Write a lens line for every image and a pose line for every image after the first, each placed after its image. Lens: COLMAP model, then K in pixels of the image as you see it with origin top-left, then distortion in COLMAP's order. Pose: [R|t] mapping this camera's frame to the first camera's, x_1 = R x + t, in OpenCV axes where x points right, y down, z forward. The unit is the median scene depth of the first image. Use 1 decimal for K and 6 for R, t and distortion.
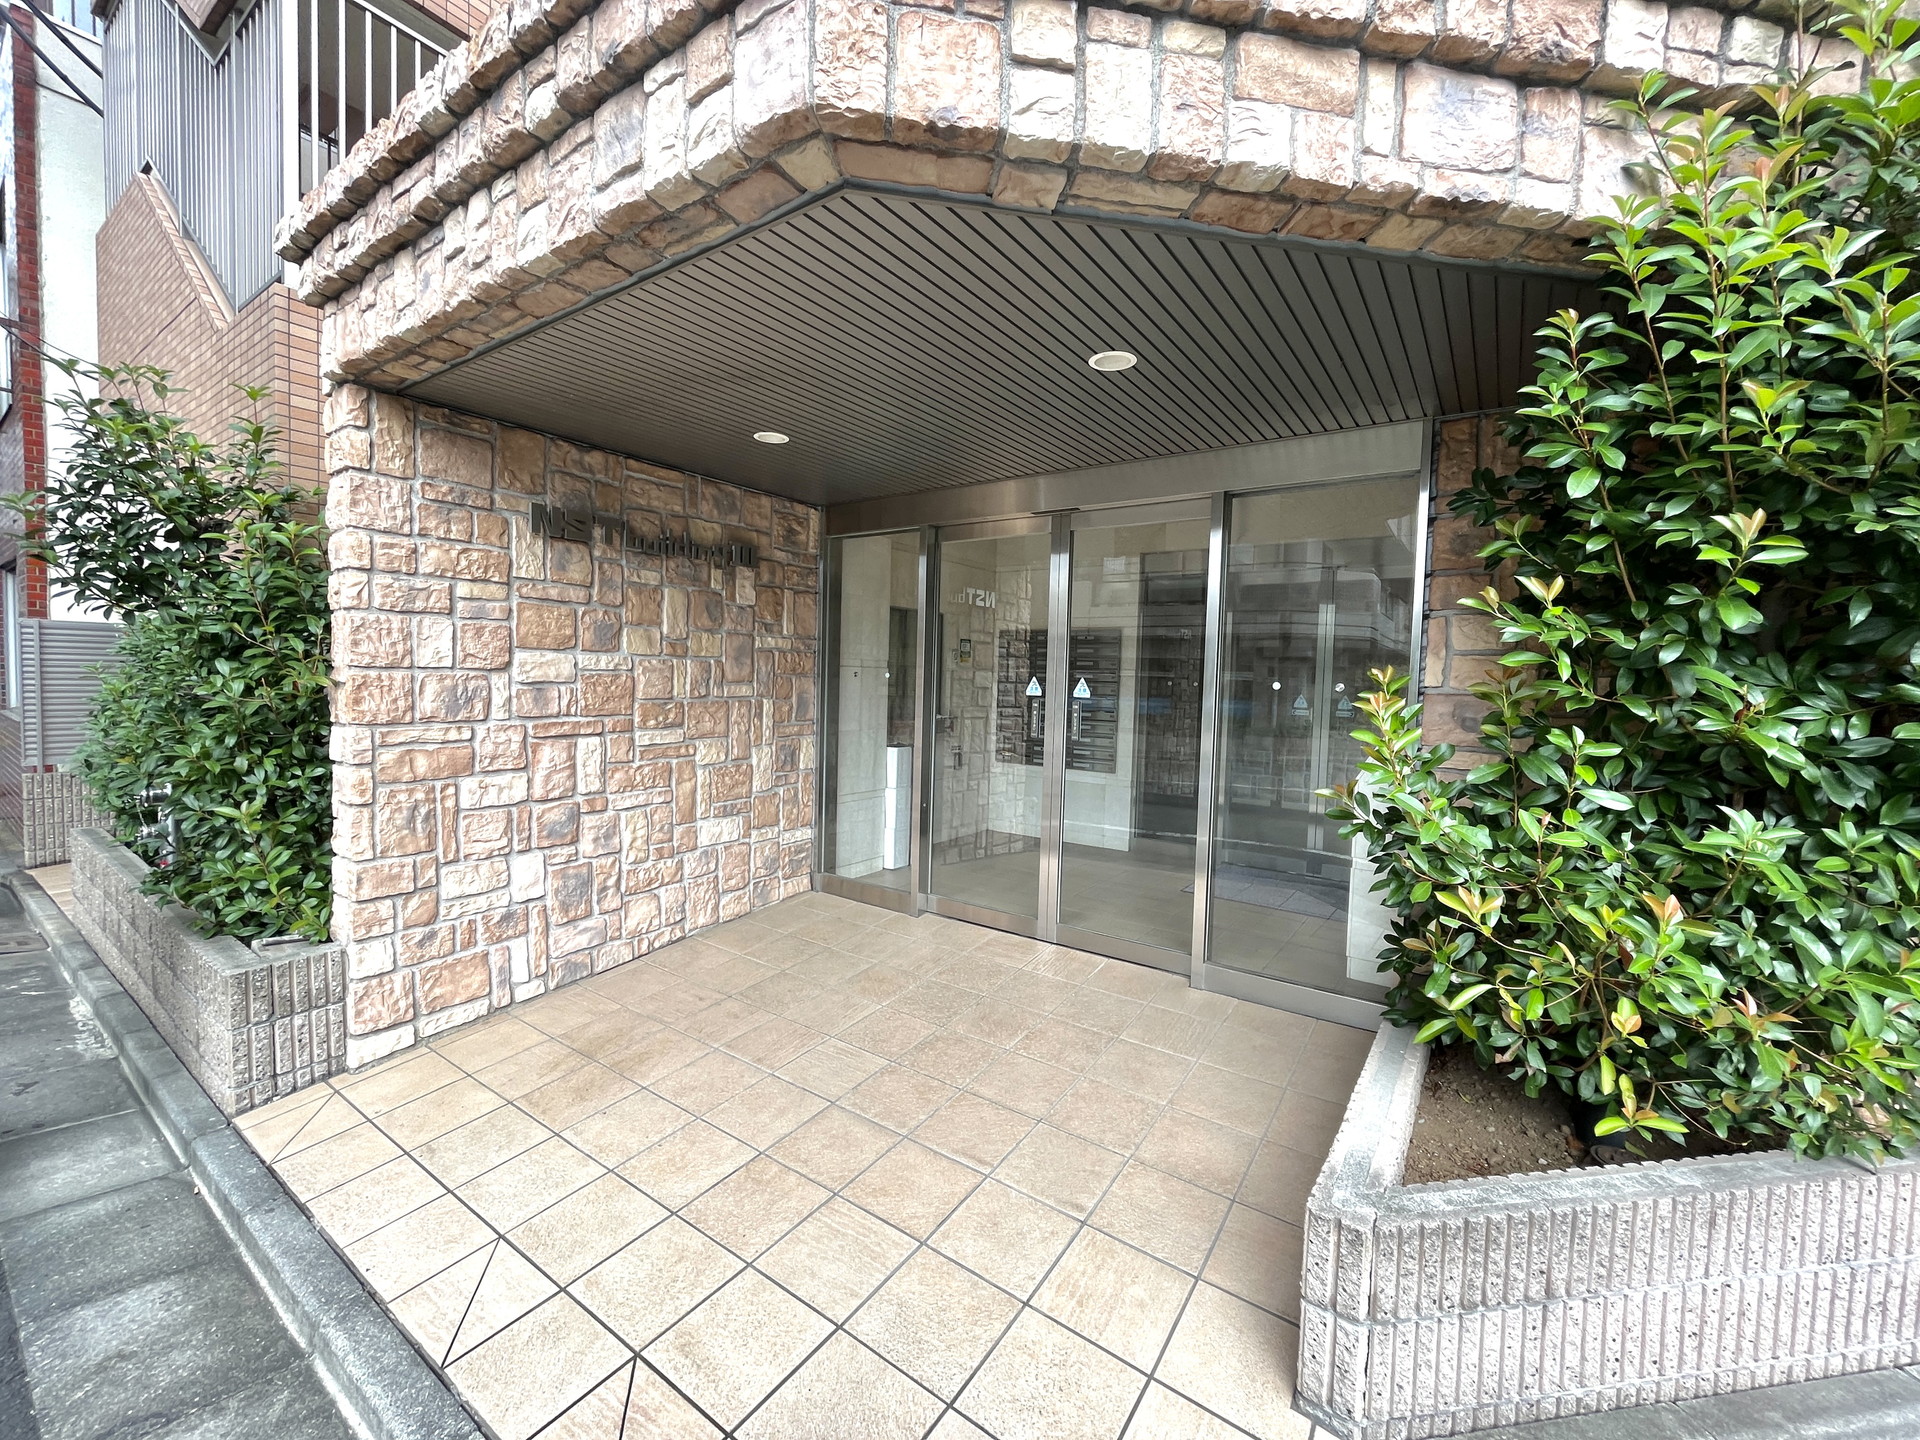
lens RADIAL K [[780.4, 0, 955.7], [0, 780.4, 715.4], [0, 0, 1]] dist [-0.002641, -0.000133]
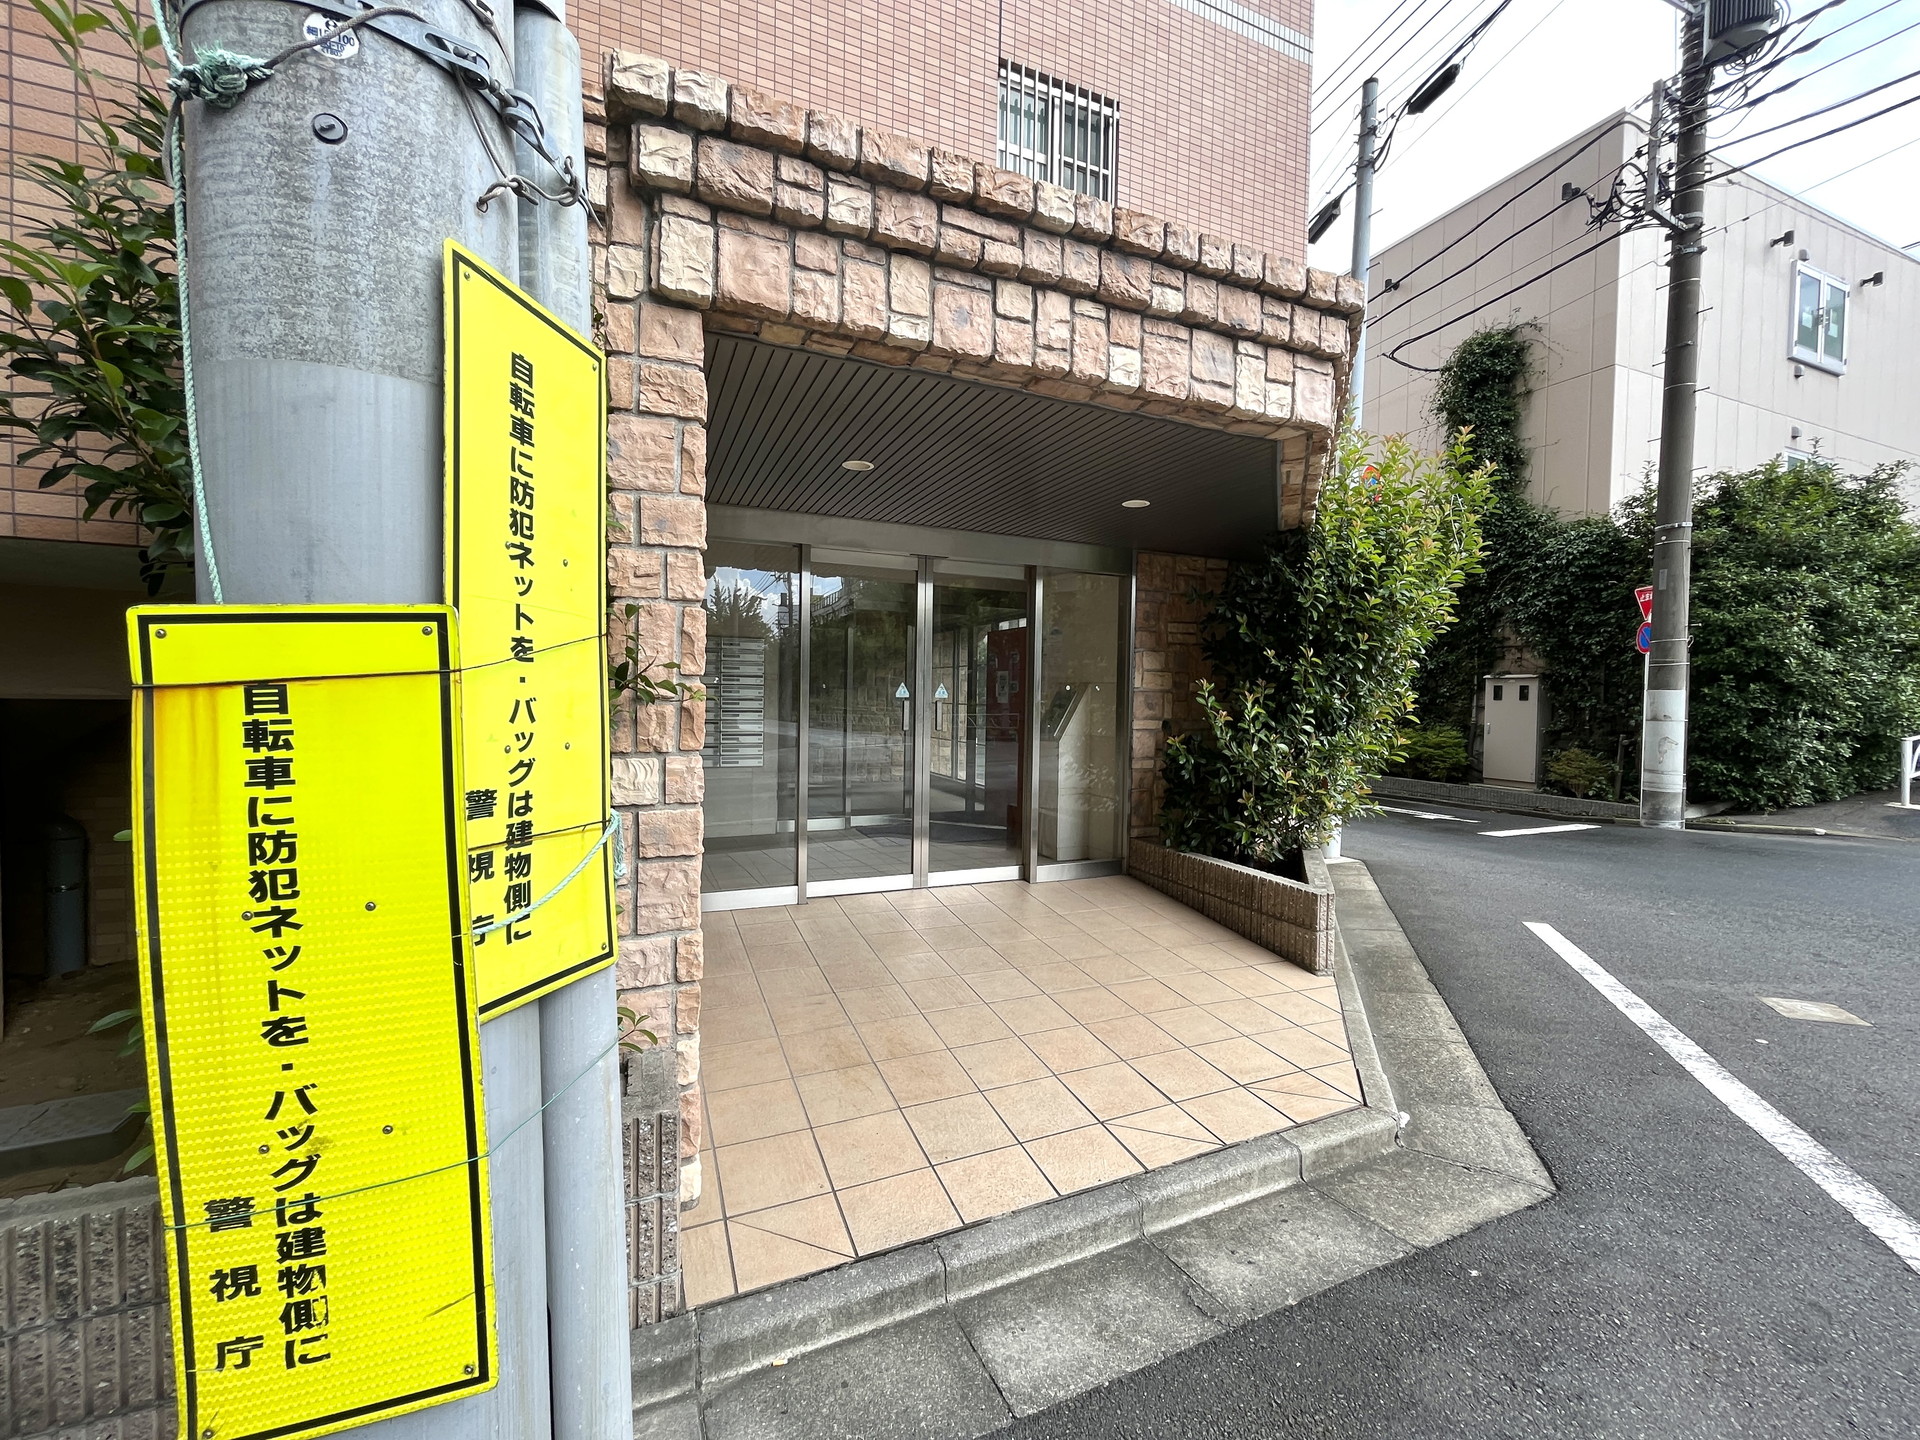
lens RADIAL K [[780.4, 0, 955.7], [0, 780.4, 715.4], [0, 0, 1]] dist [-0.002641, -0.000133]
pose [[0.525559, -0.041743, 0.849733, -1.125799], [0.039083, 0.998926, 0.024899, -0.029638], [-0.849859, 0.020124, 0.526625, 0.321663]]
